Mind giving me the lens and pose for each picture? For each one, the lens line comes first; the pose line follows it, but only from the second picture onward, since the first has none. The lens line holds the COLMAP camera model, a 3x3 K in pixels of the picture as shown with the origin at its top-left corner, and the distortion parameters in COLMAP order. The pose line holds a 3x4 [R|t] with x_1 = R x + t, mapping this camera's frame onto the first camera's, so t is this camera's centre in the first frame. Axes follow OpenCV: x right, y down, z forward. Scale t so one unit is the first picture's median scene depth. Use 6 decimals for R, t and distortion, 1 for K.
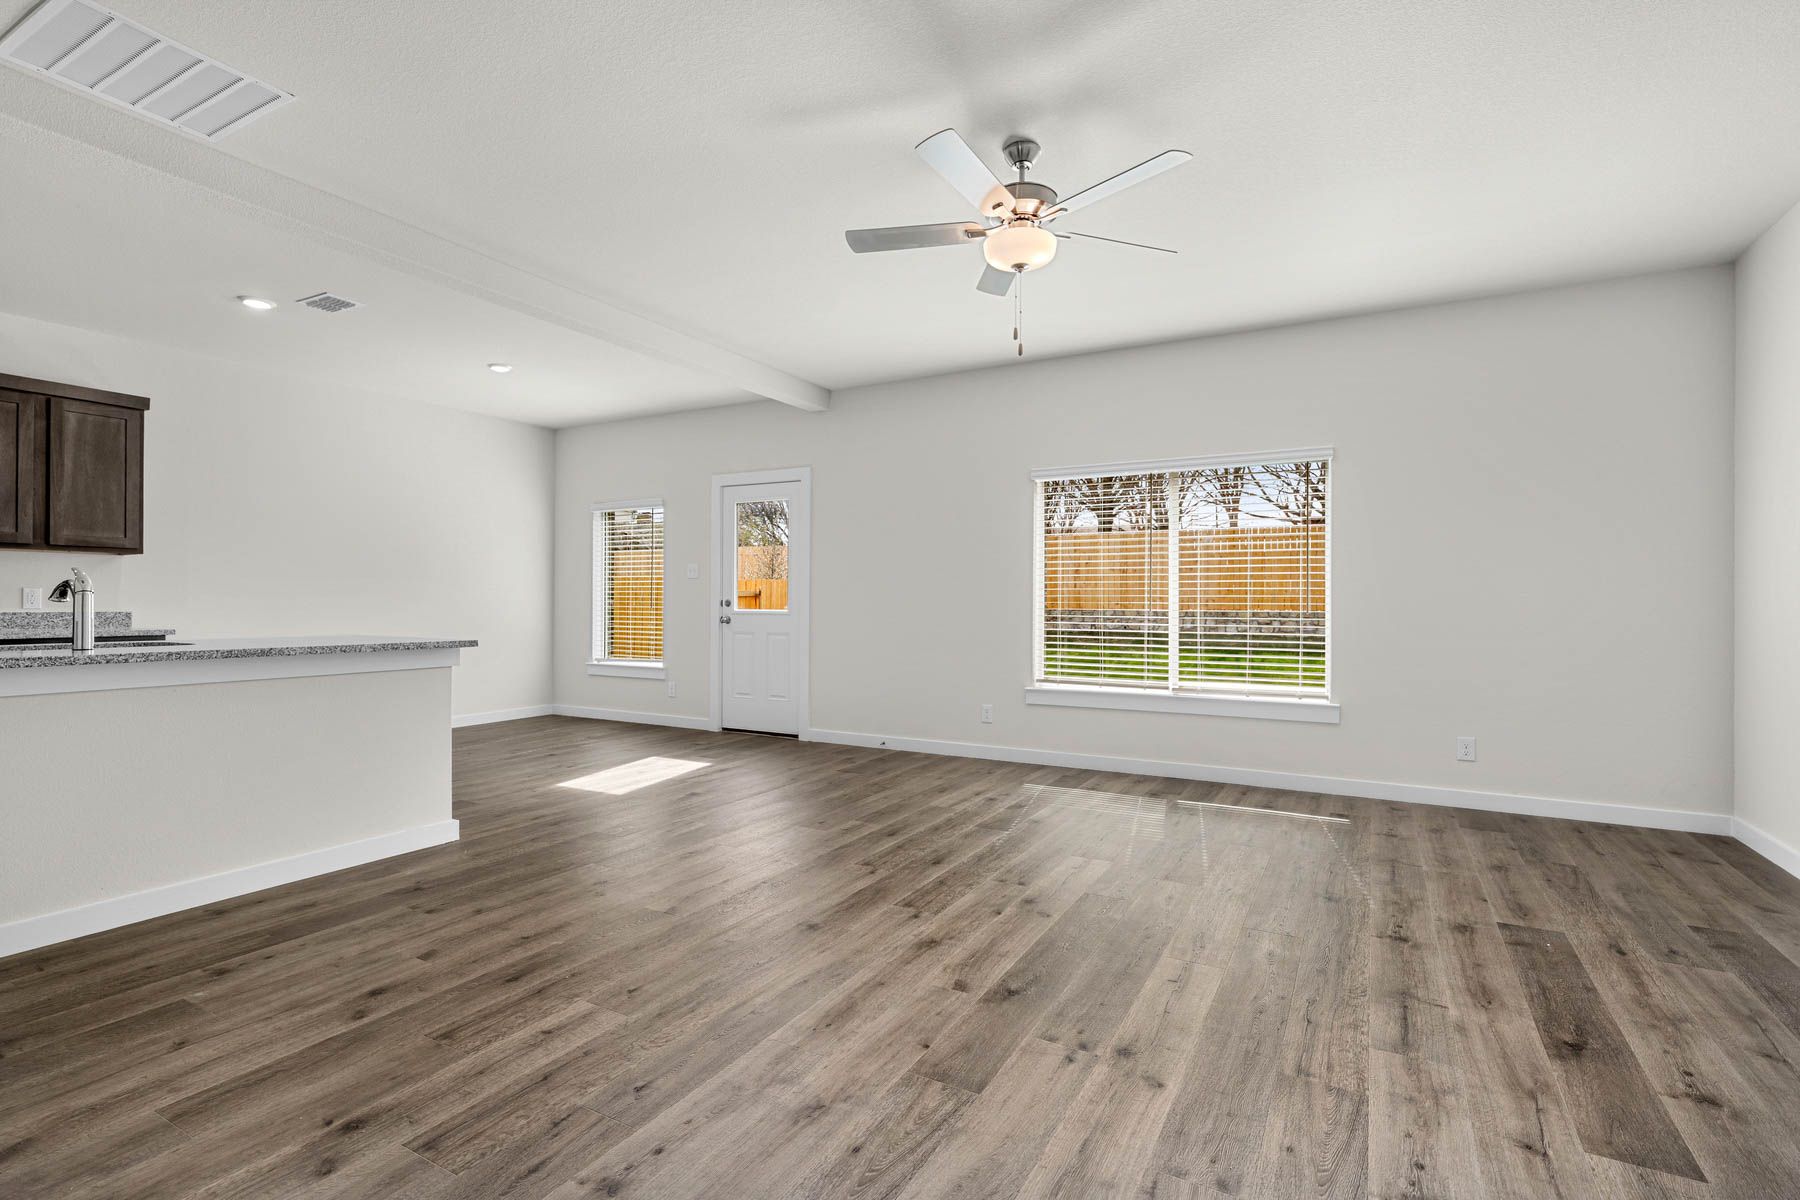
lens RADIAL K [[890.4, 0, 900.0], [0, 890.4, 600.0], [0, 0, 1]] dist [0.003209, 0.000047]
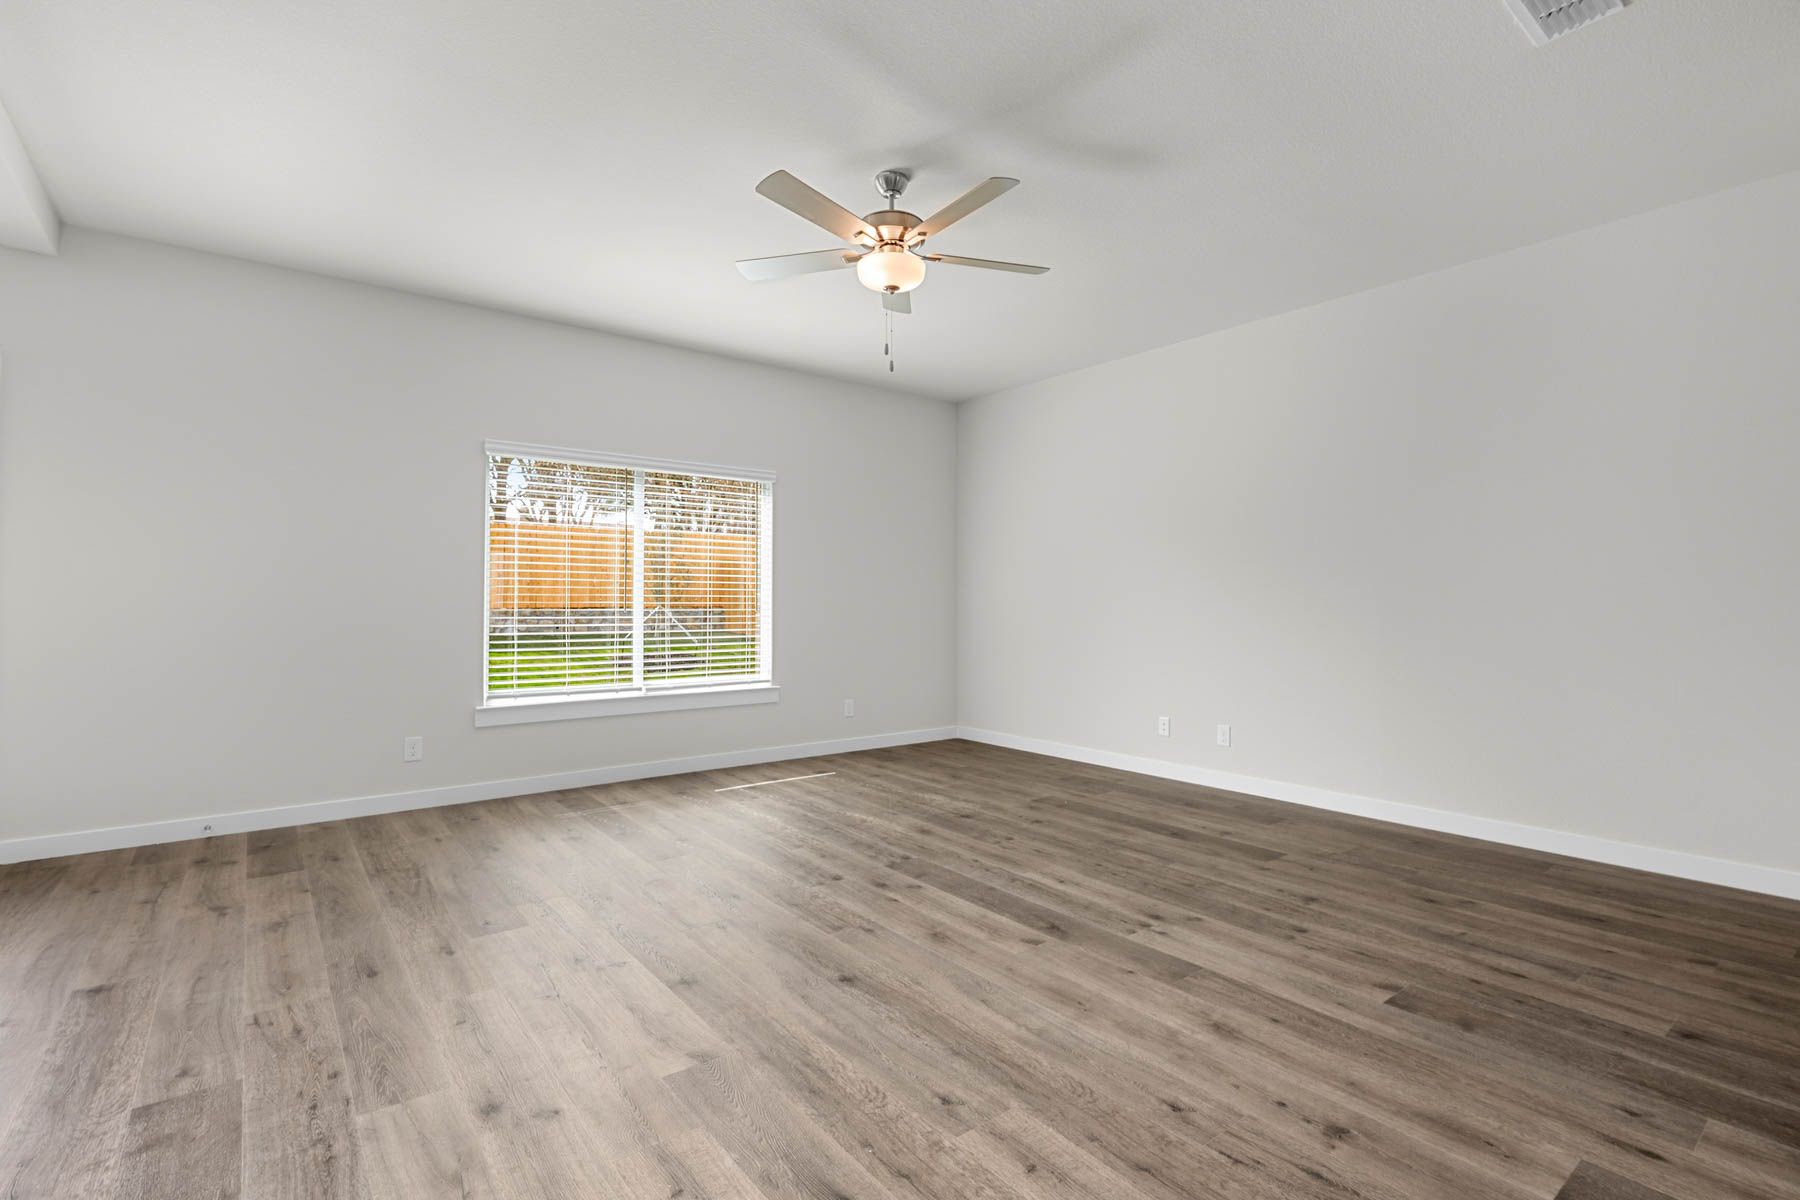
lens RADIAL K [[868.5, 0, 930.3], [0, 868.5, 608.1], [0, 0, 1]] dist [0.001213, -0.005667]
pose [[0.324991, -0.007796, 0.945685, -0.892031], [-0.006285, 0.999926, 0.010403, -0.005058], [-0.945696, -0.009324, 0.324918, 0.666145]]
